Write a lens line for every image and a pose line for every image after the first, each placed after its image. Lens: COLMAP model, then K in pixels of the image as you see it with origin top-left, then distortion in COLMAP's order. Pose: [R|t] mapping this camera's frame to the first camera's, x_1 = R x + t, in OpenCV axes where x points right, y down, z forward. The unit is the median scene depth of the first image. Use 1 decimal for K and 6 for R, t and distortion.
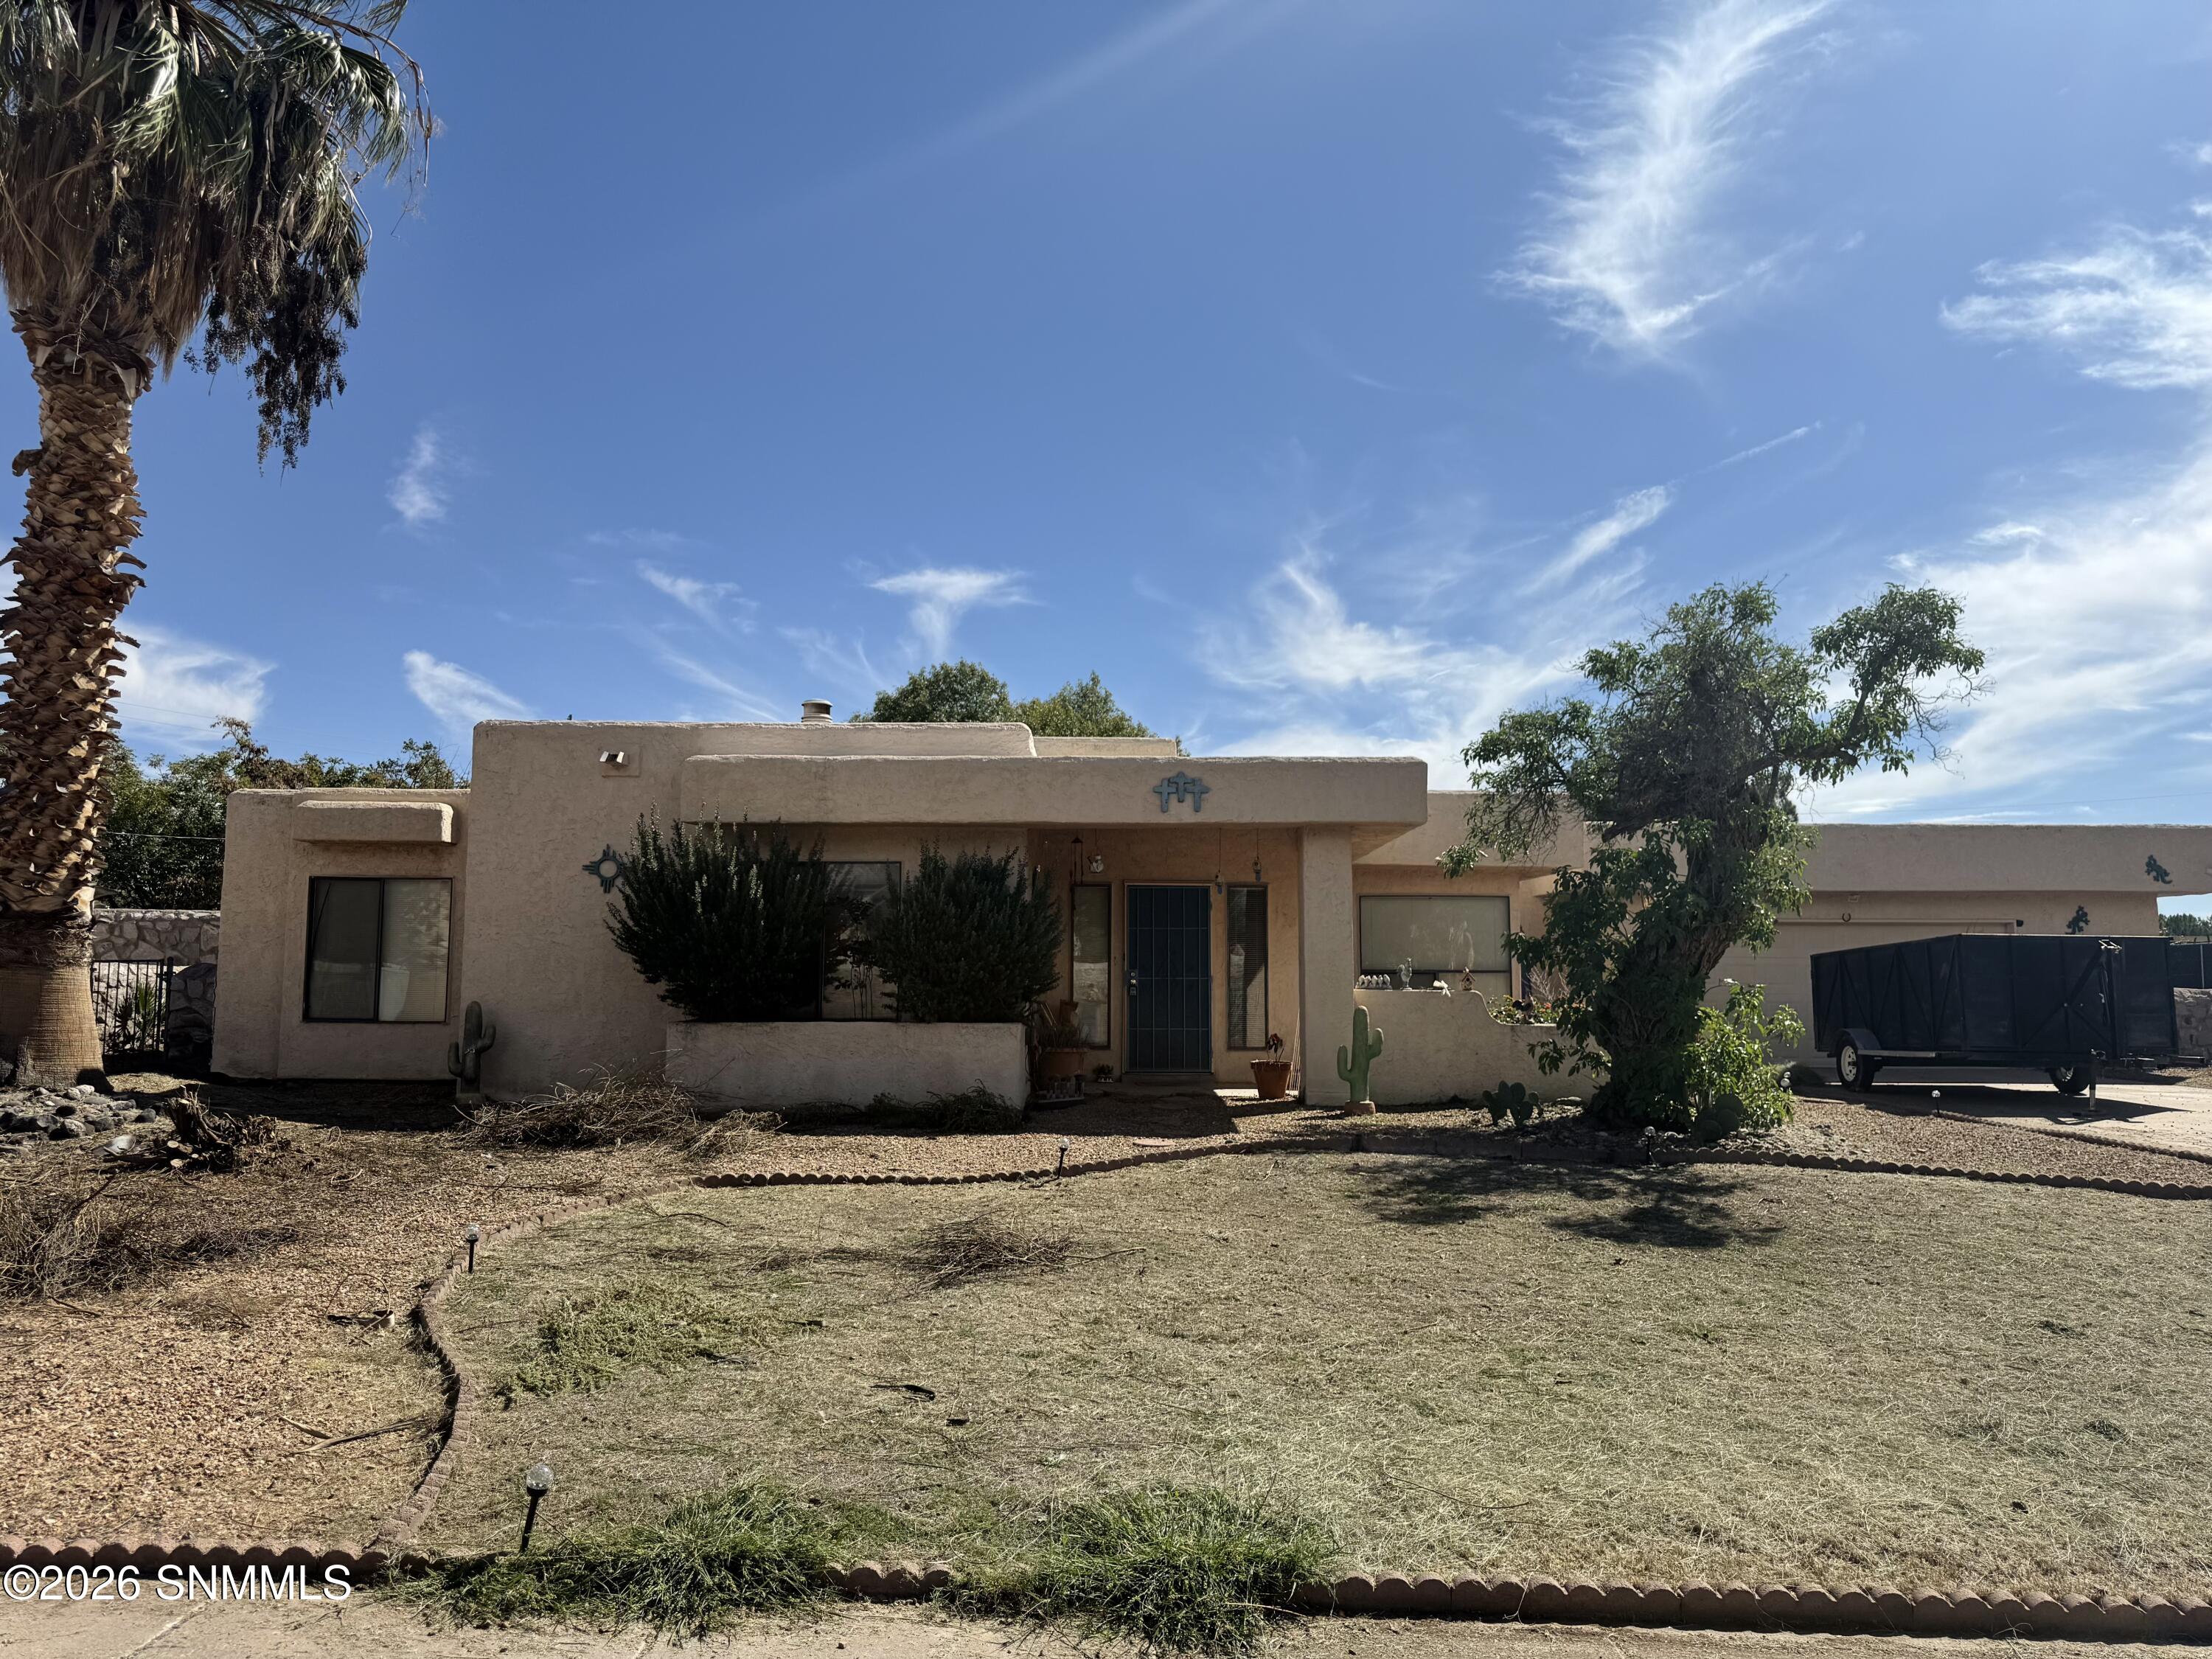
lens RADIAL K [[1681.9, 0, 1106.0], [0, 1681.9, 829.5], [0, 0, 1]] dist [0.060971, -0.001305]
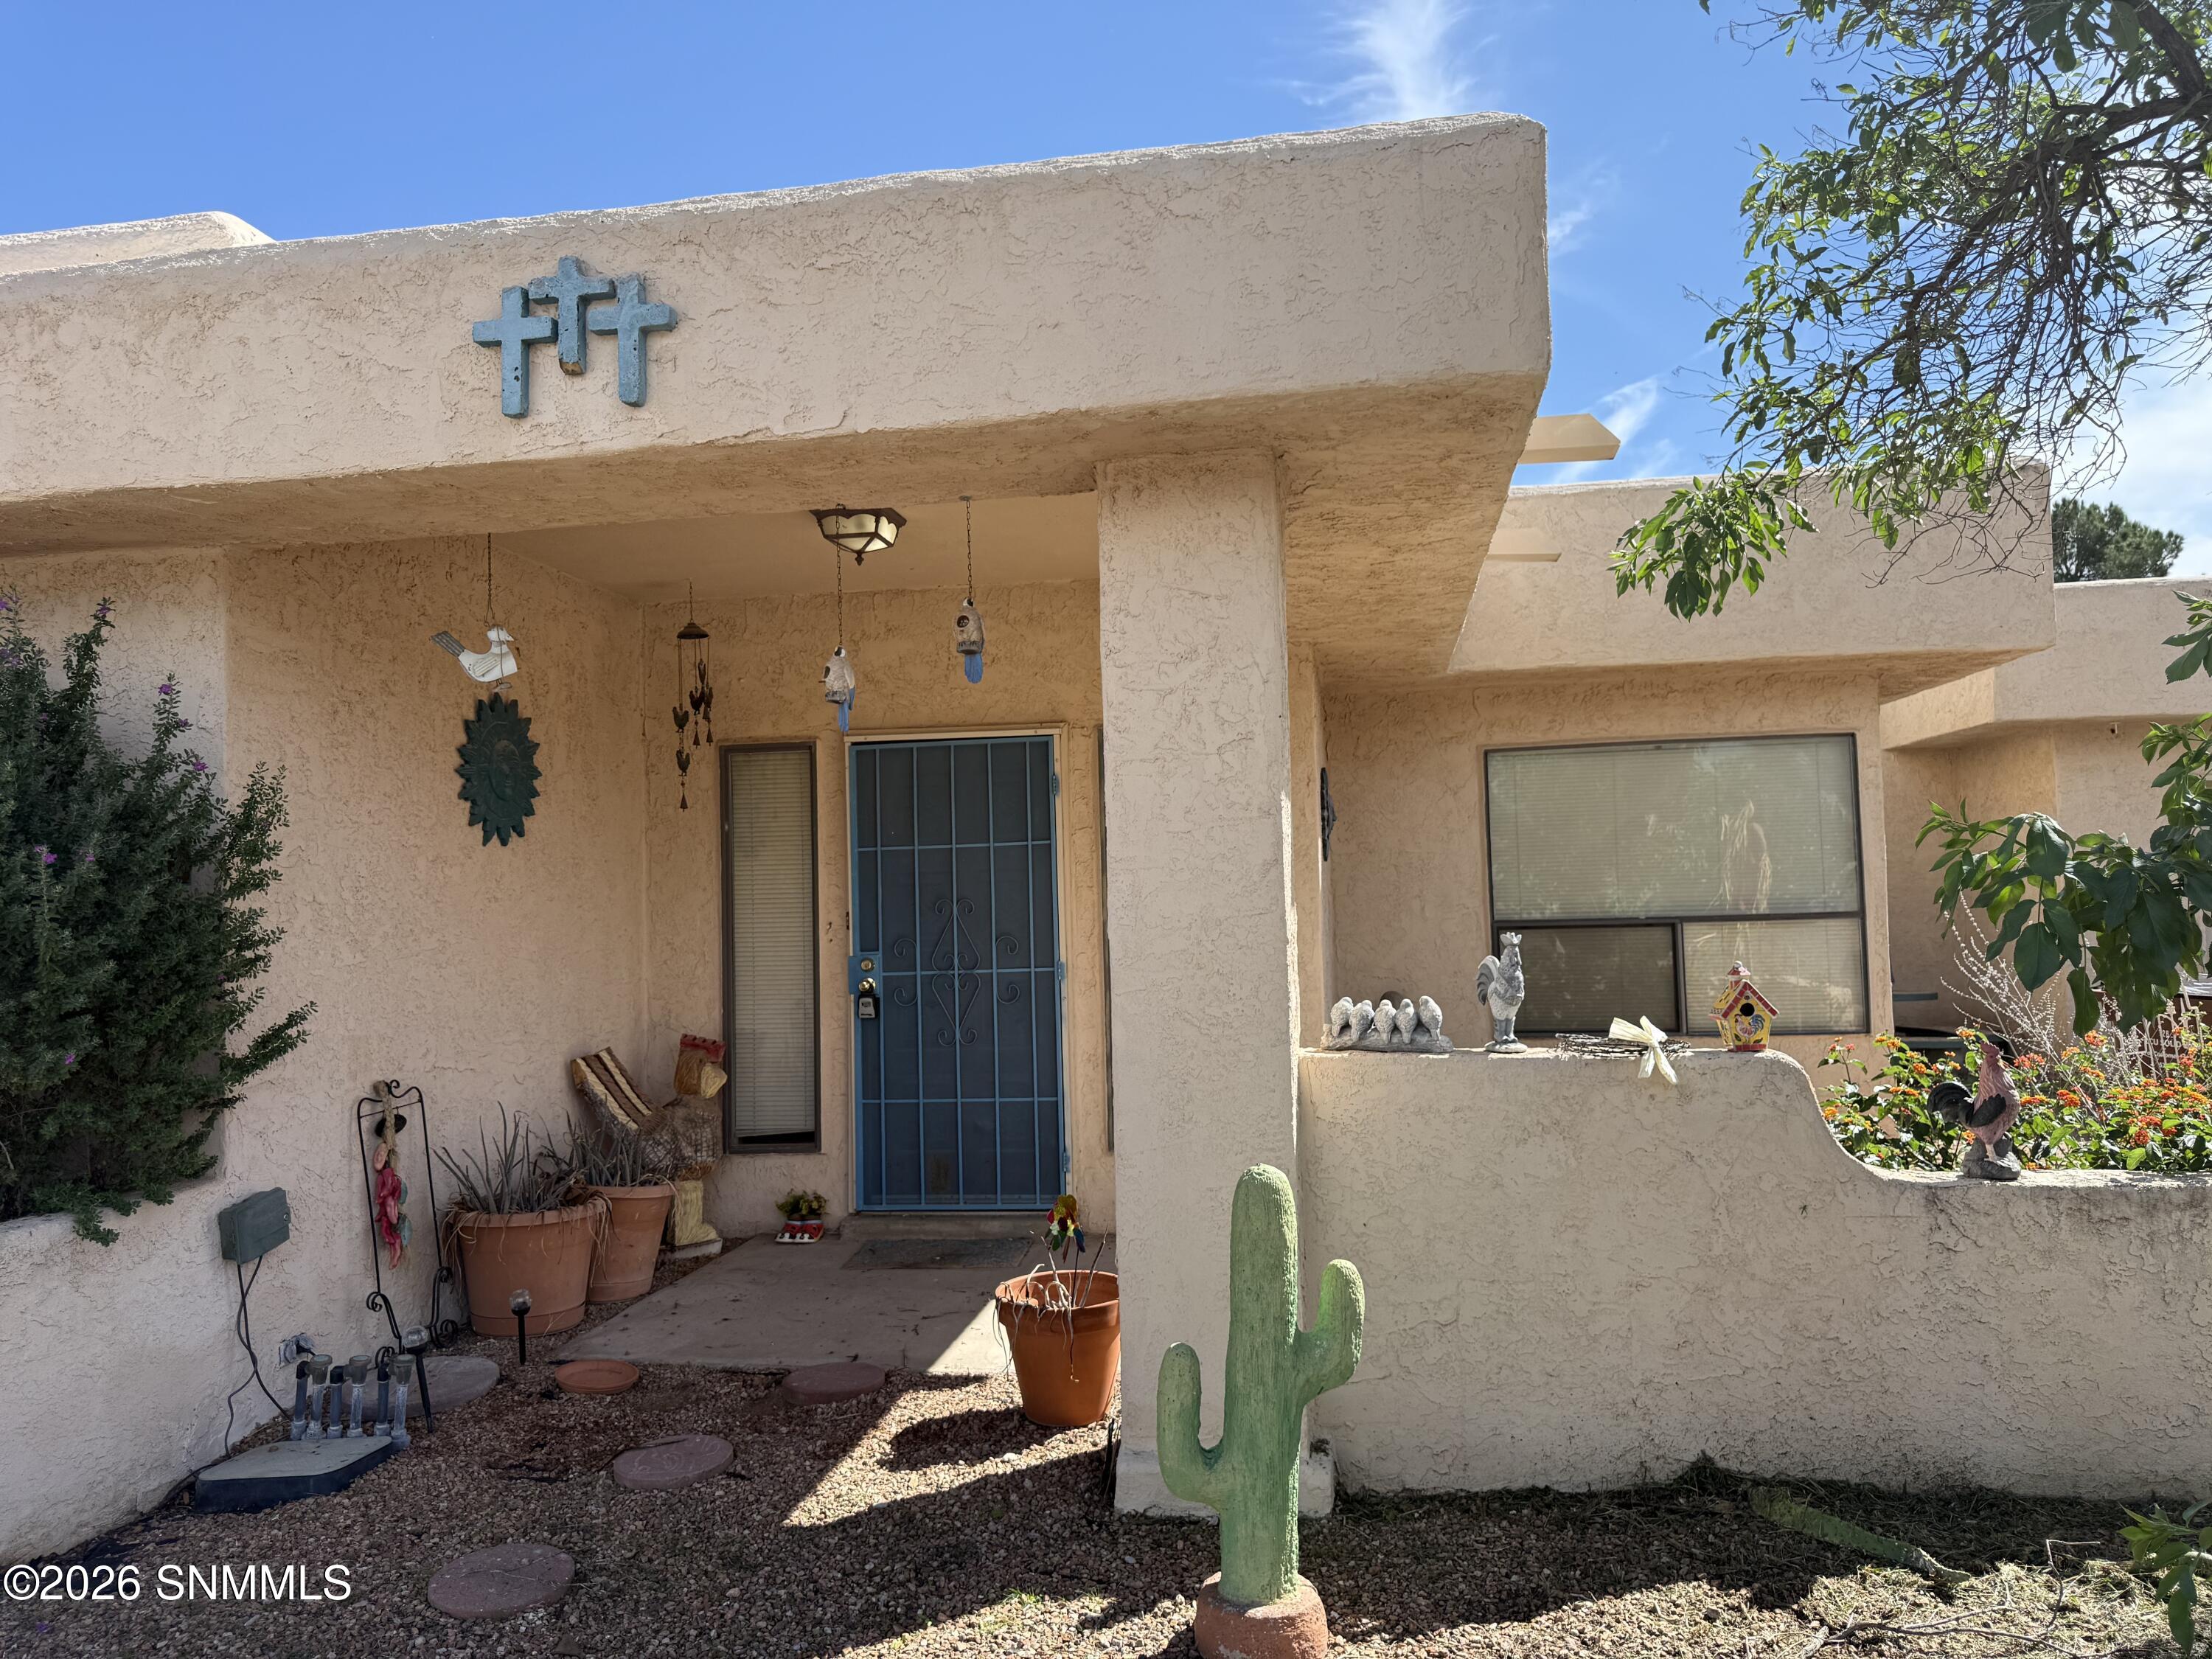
lens RADIAL K [[1681.9, 0, 1106.0], [0, 1681.9, 829.5], [0, 0, 1]] dist [0.060971, -0.001305]
pose [[0.986676, -0.040082, -0.157680, 0.135001], [0.048608, 0.997536, 0.050593, 0.036582], [0.155264, -0.057583, 0.986193, 0.617111]]
